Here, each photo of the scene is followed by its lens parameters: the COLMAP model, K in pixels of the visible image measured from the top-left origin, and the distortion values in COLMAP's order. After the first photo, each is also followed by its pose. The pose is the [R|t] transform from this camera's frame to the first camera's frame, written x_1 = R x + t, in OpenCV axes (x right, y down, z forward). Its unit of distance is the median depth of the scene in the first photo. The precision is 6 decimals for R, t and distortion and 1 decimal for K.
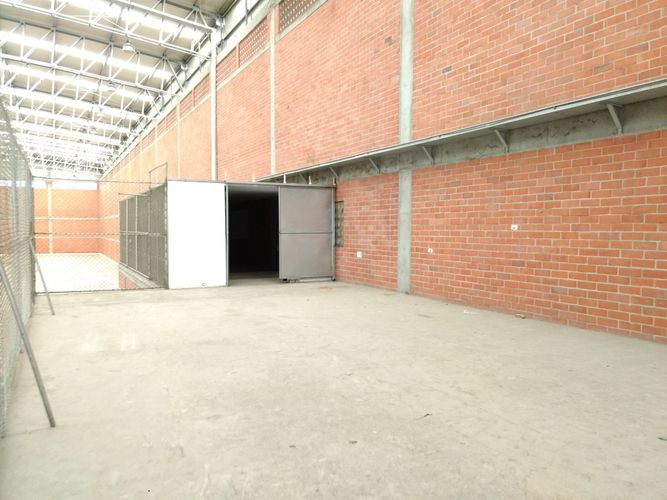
lens RADIAL K [[522.7, 0, 334.6], [0, 522.7, 254.5], [0, 0, 1]] dist [0.032896, 0.005030]
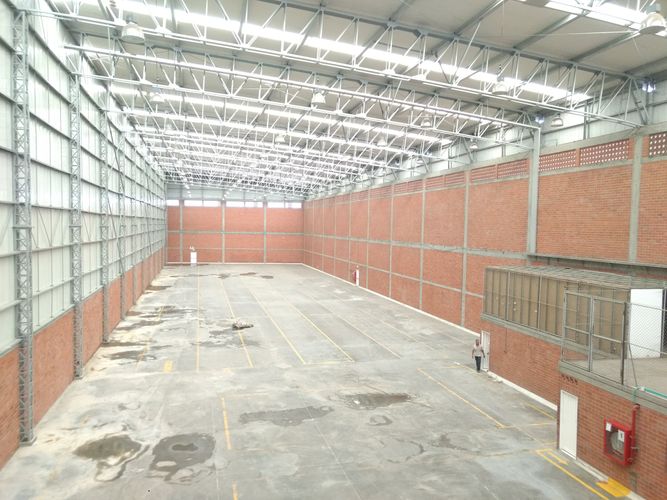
lens RADIAL K [[522.7, 0, 334.6], [0, 522.7, 254.5], [0, 0, 1]] dist [0.032896, 0.005030]
pose [[0.972310, 0.026972, -0.232132, -0.688464], [-0.026153, 0.999636, 0.006606, -0.195975], [0.232226, -0.000352, 0.972662, -0.609608]]
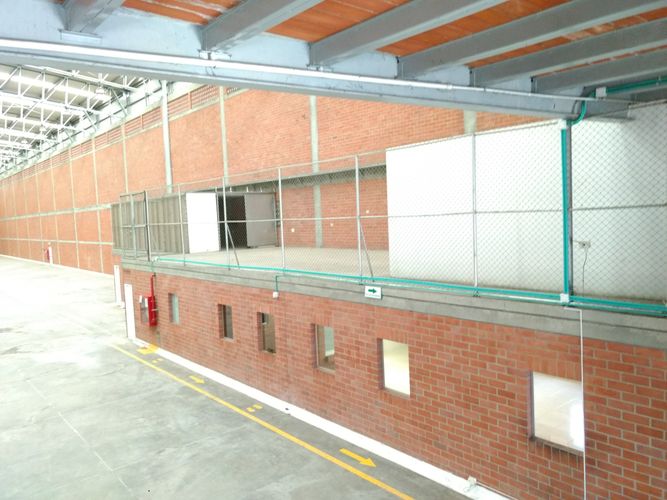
lens RADIAL K [[522.7, 0, 334.6], [0, 522.7, 254.5], [0, 0, 1]] dist [0.032896, 0.005030]
pose [[0.977566, -0.057626, 0.202593, -0.167919], [0.053671, 0.998246, 0.024967, 0.043477], [-0.203677, -0.013533, 0.978945, -0.743956]]
